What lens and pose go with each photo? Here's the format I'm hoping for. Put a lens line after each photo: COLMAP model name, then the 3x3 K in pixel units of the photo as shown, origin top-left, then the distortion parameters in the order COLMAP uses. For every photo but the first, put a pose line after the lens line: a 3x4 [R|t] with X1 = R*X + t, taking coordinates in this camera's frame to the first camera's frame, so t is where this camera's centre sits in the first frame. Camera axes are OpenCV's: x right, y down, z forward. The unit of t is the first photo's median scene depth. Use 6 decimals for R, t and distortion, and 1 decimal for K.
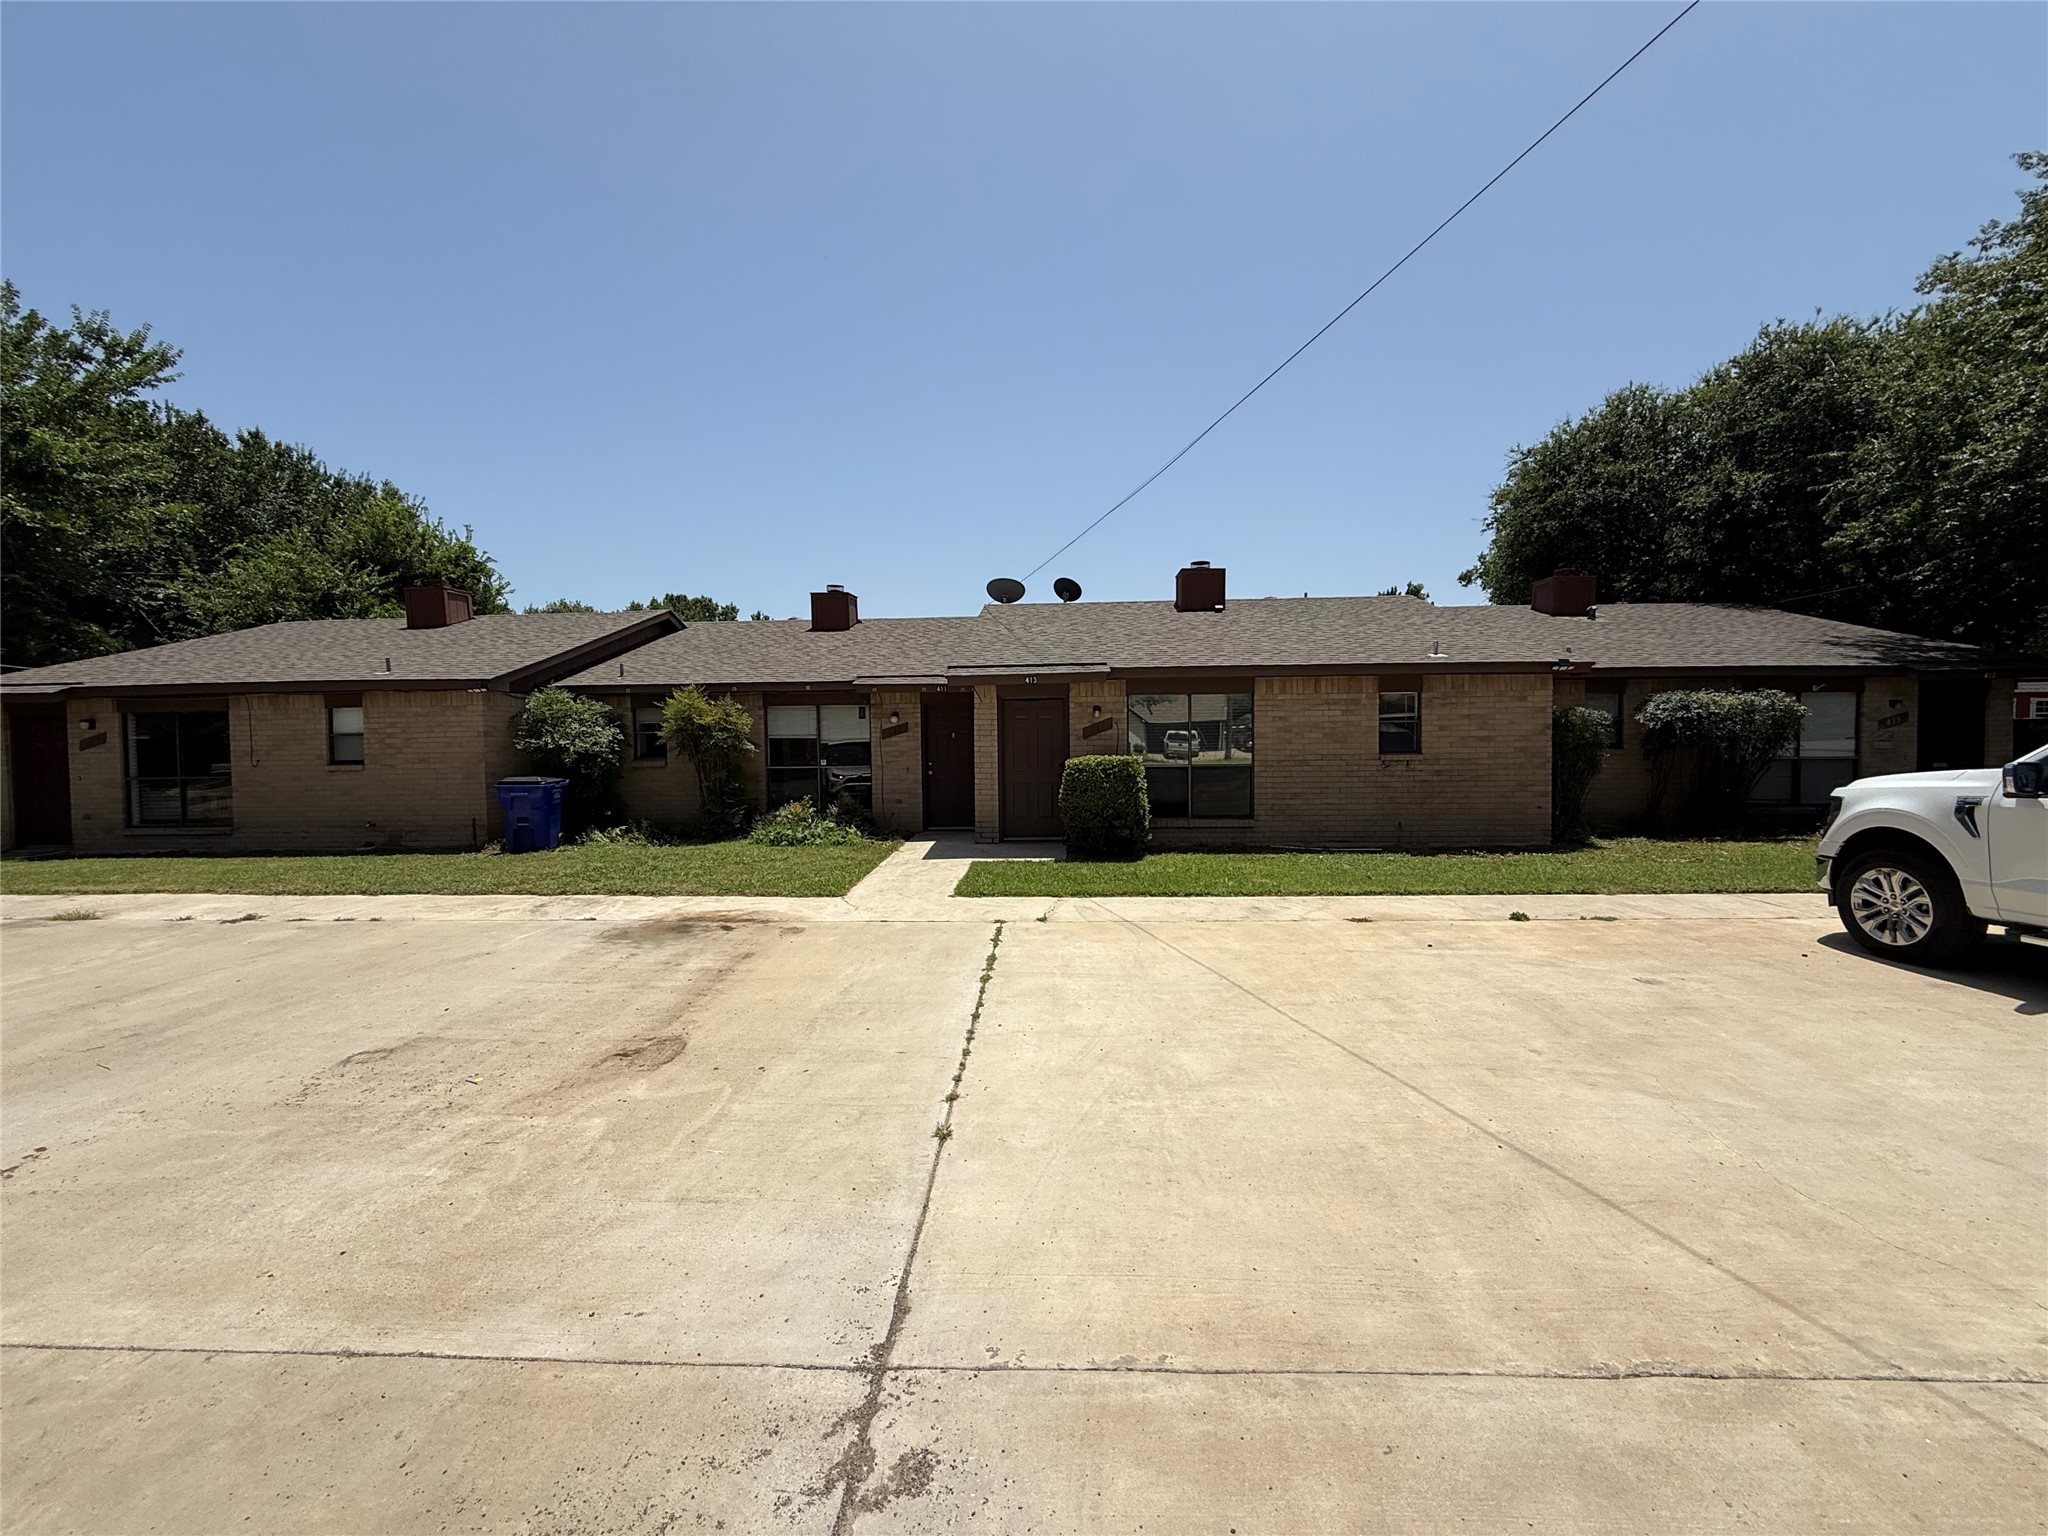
lens RADIAL K [[815.8, 0, 1018.0], [0, 815.8, 767.4], [0, 0, 1]] dist [0.001506, -0.000254]
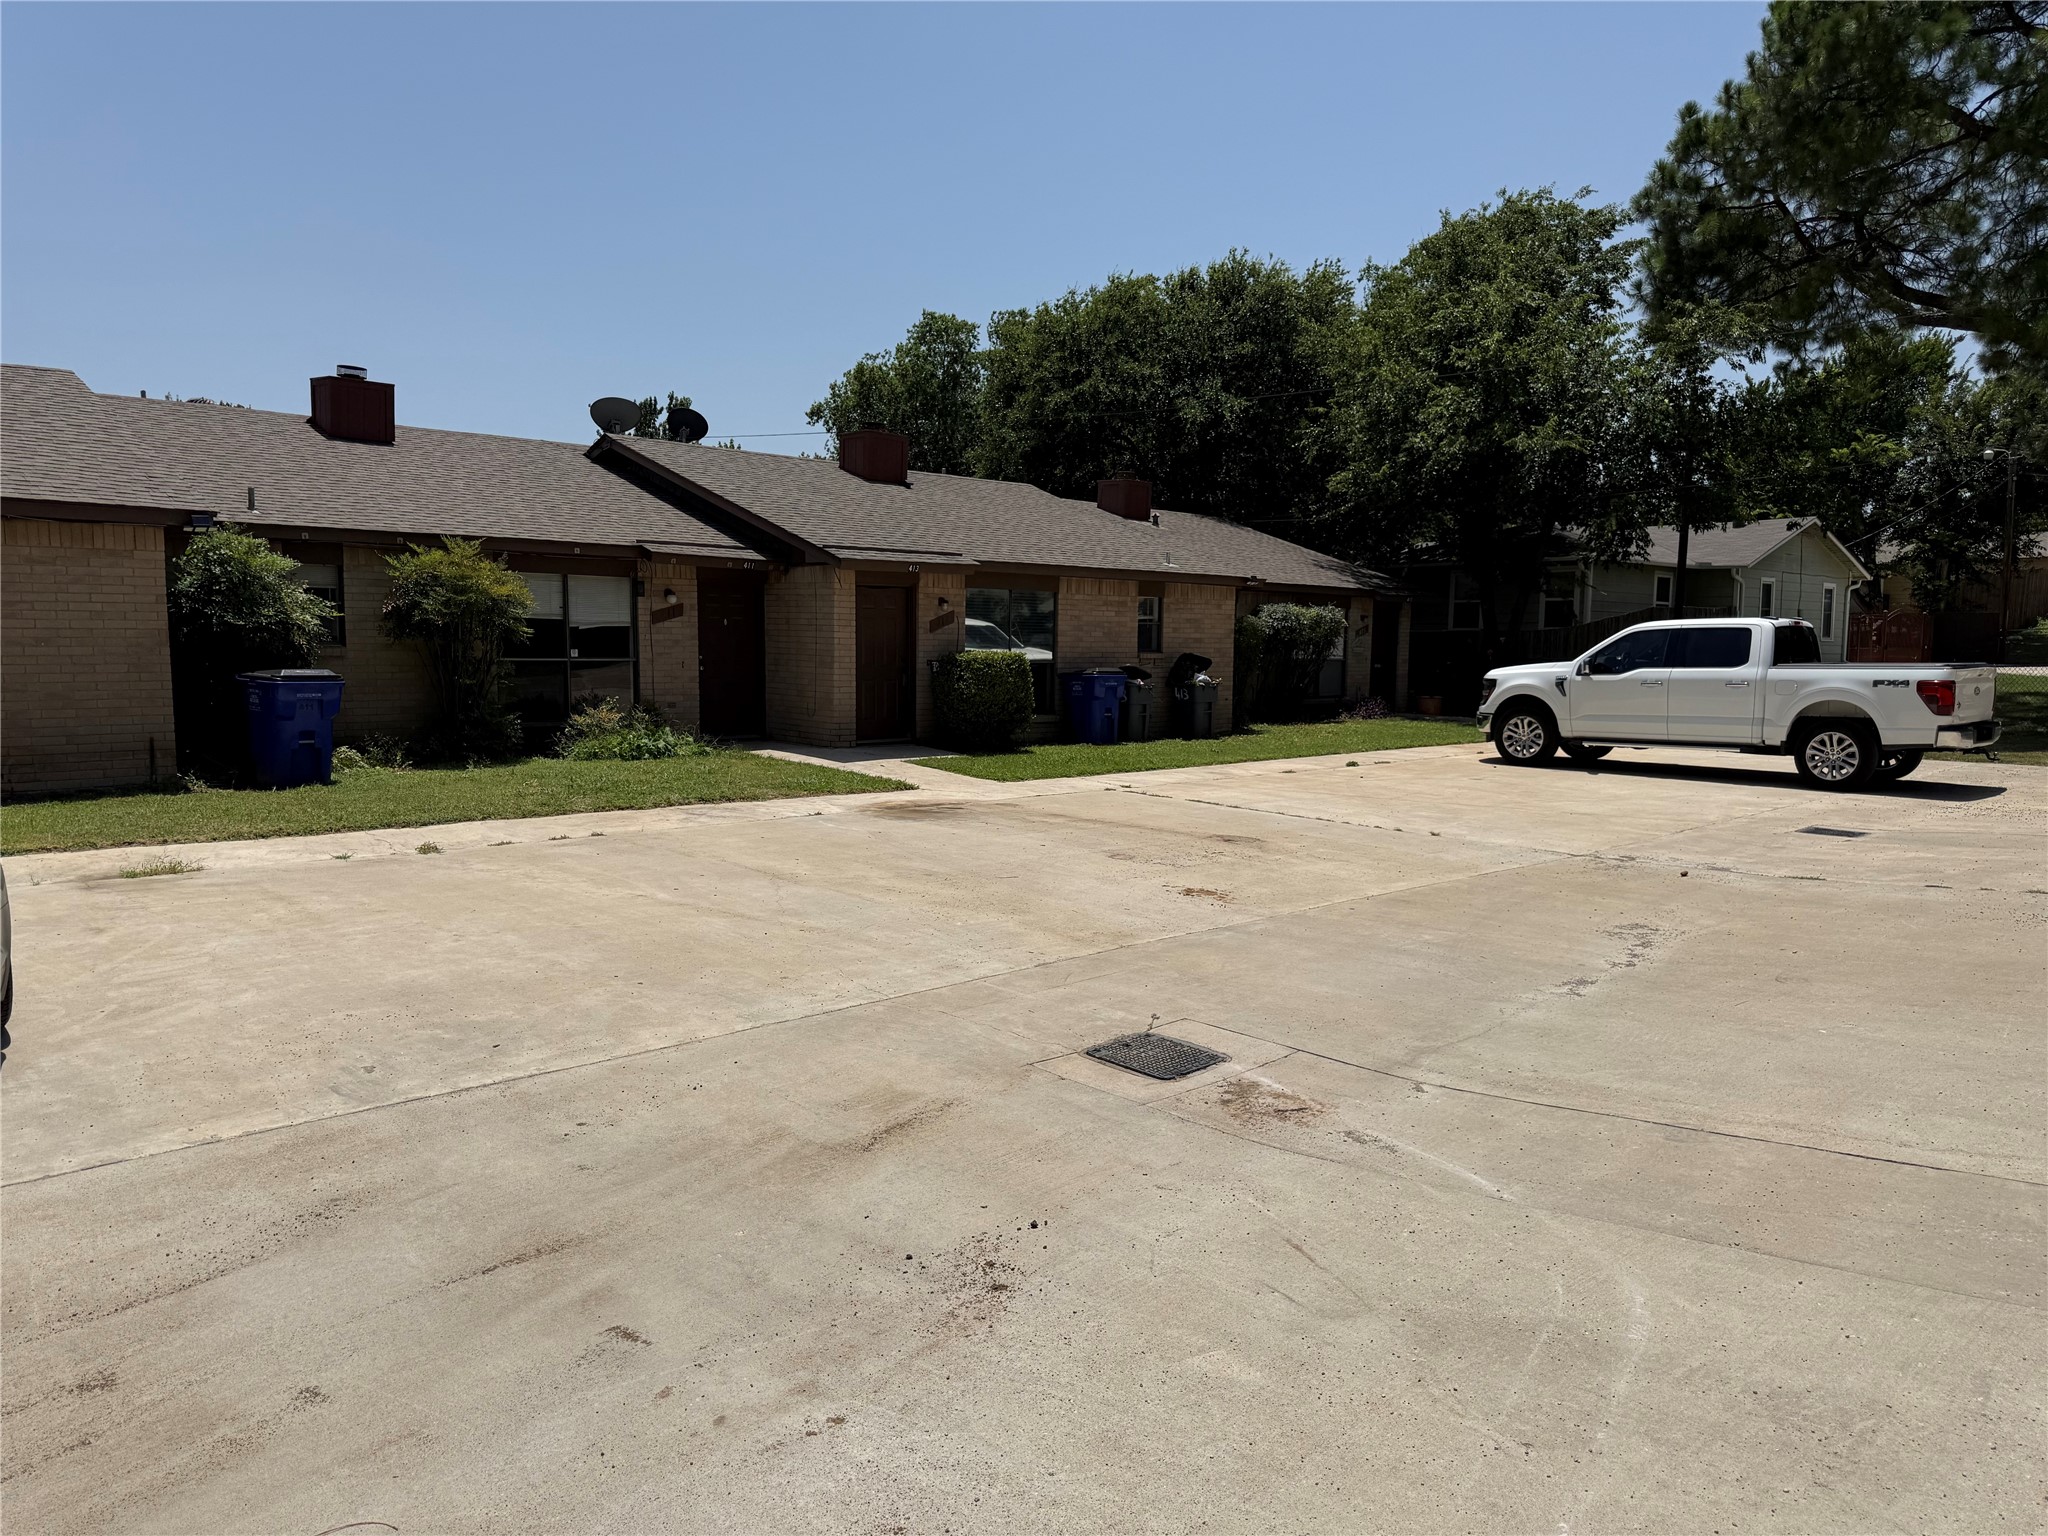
lens RADIAL K [[1422.3, 0, 1057.1], [0, 1422.3, 755.3], [0, 0, 1]] dist [0.135174, -0.186666]
pose [[0.685336, -0.040062, 0.727124, -1.148148], [-0.000920, 0.998437, 0.055878, 0.016512], [-0.728226, -0.038964, 0.684228, -0.266908]]
